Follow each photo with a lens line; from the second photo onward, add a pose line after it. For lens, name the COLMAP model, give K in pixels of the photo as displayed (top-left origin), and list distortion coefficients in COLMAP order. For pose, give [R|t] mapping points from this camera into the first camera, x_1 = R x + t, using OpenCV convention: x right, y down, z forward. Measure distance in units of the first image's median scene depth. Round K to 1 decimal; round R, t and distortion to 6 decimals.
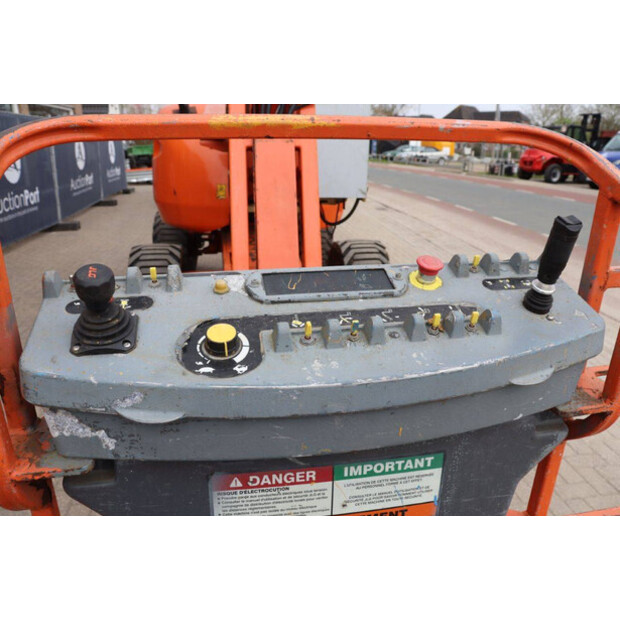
lens RADIAL K [[505.4, 0, 304.6], [0, 505.4, 297.4], [0, 0, 1]] dist [-0.152033, 0.124180]
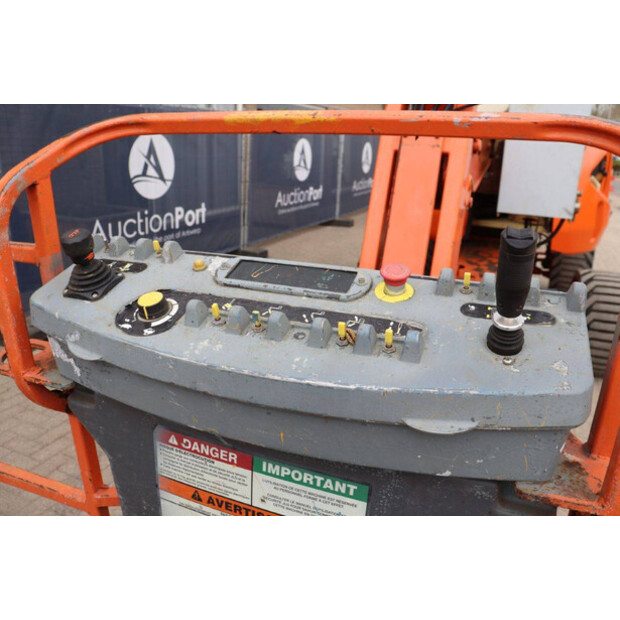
lens RADIAL K [[505.4, 0, 326.5], [0, 505.4, 296.5], [0, 0, 1]] dist [-0.152033, 0.124180]
pose [[0.849598, 0.162743, -0.501696, 0.641641], [-0.175091, 0.984289, 0.022781, -0.026794], [0.497521, 0.068487, 0.864744, 0.187174]]
